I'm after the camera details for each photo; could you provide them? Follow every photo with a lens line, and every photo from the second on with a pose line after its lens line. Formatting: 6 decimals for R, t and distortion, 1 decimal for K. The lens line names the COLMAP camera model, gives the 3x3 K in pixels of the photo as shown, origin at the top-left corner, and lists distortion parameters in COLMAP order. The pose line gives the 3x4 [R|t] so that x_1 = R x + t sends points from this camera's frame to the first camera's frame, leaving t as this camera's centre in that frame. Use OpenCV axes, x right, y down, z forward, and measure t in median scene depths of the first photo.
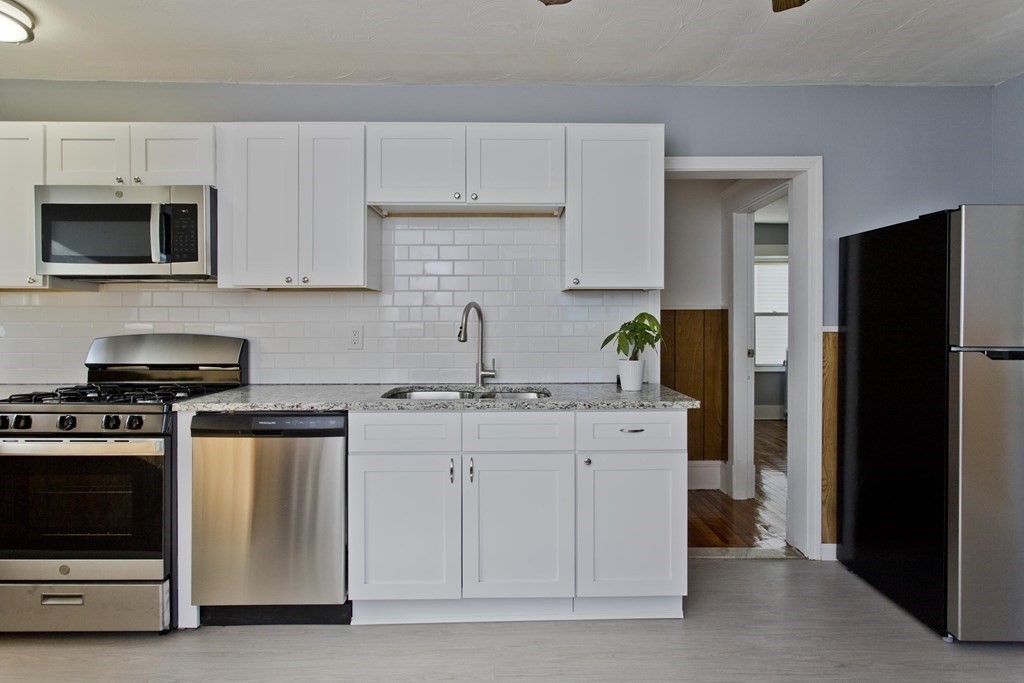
lens RADIAL K [[538.1, 0, 511.5], [0, 538.1, 323.8], [0, 0, 1]] dist [-0.002927, 0.001520]
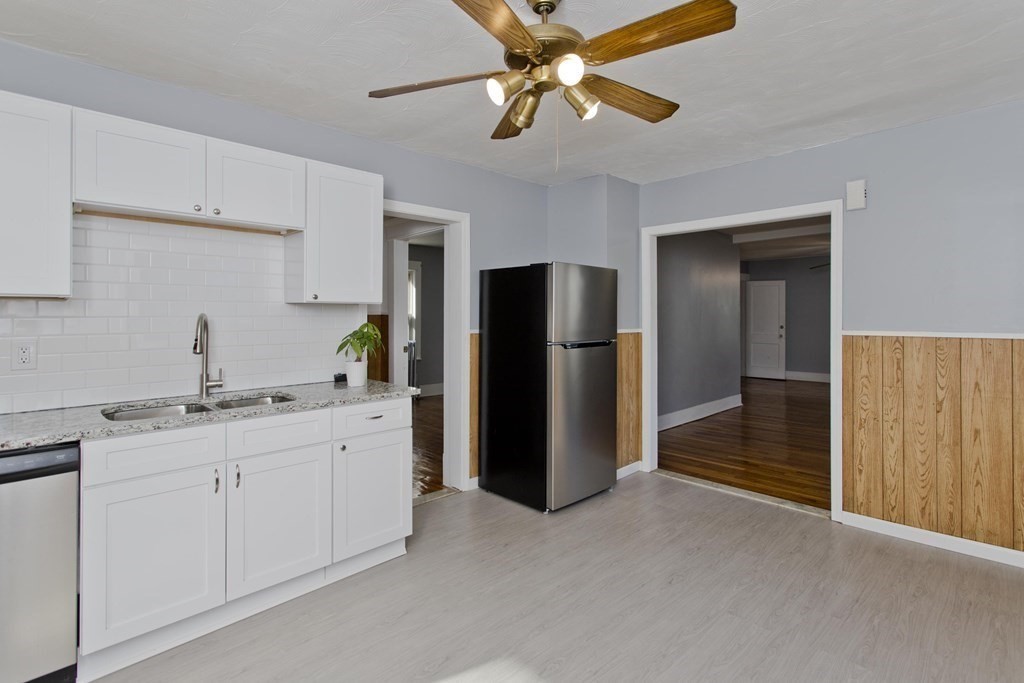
lens RADIAL K [[502.2, 0, 513.3], [0, 502.2, 315.6], [0, 0, 1]] dist [0.003735, 0.000573]
pose [[0.720295, -0.001008, 0.693667, -0.322849], [0.004833, 0.999982, -0.003566, -0.031924], [-0.693651, 0.005921, 0.720287, -0.075570]]
